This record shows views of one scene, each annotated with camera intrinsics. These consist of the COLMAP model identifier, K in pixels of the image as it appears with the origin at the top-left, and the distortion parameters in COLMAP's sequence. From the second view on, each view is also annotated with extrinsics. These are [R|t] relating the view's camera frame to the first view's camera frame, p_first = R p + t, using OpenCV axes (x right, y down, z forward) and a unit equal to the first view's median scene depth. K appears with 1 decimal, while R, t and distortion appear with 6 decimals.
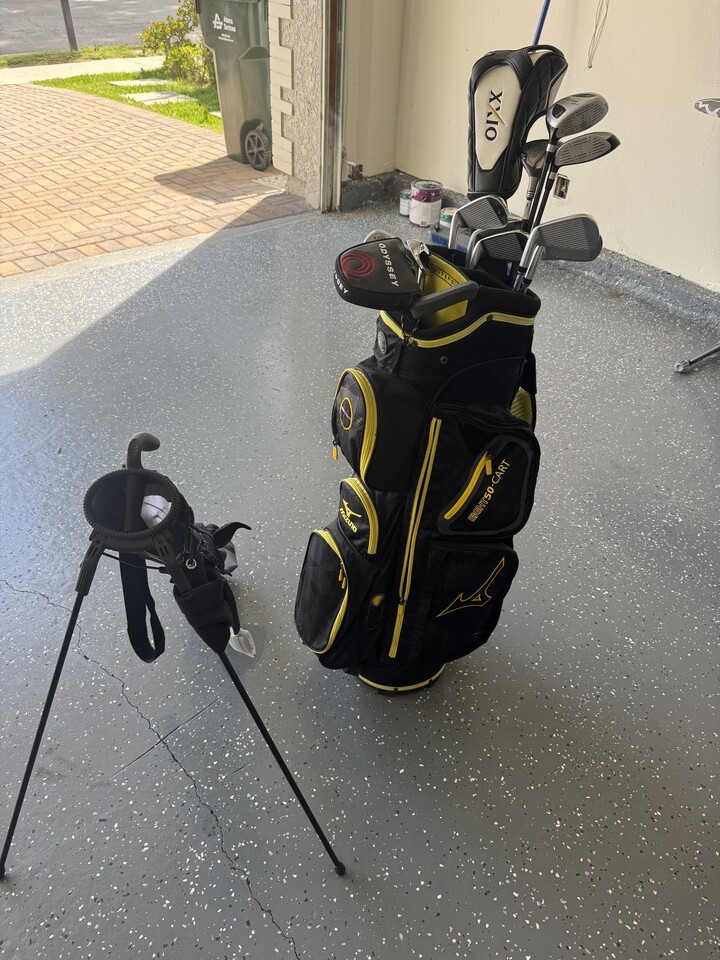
lens RADIAL K [[677.1, 0, 356.4], [0, 677.1, 473.6], [0, 0, 1]] dist [0.078636, -0.150011]
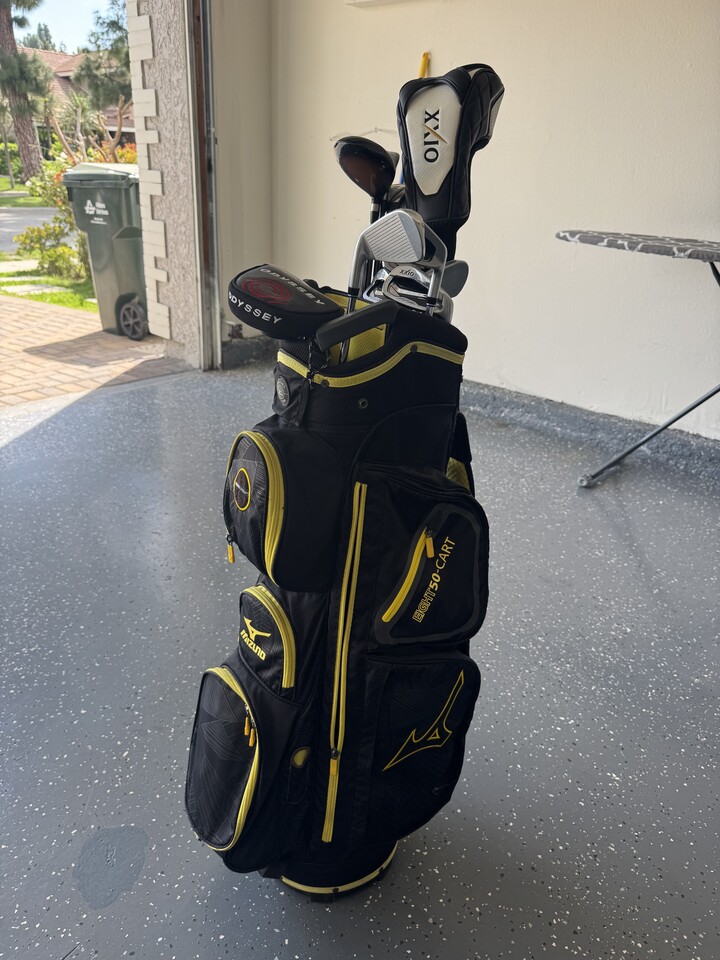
lens RADIAL K [[677.1, 0, 356.4], [0, 677.1, 473.6], [0, 0, 1]] dist [0.078636, -0.150011]
pose [[0.984301, -0.064662, 0.164229, -0.009389], [0.105180, 0.962103, -0.251586, 0.075286], [-0.141737, 0.264910, 0.953799, 0.190304]]
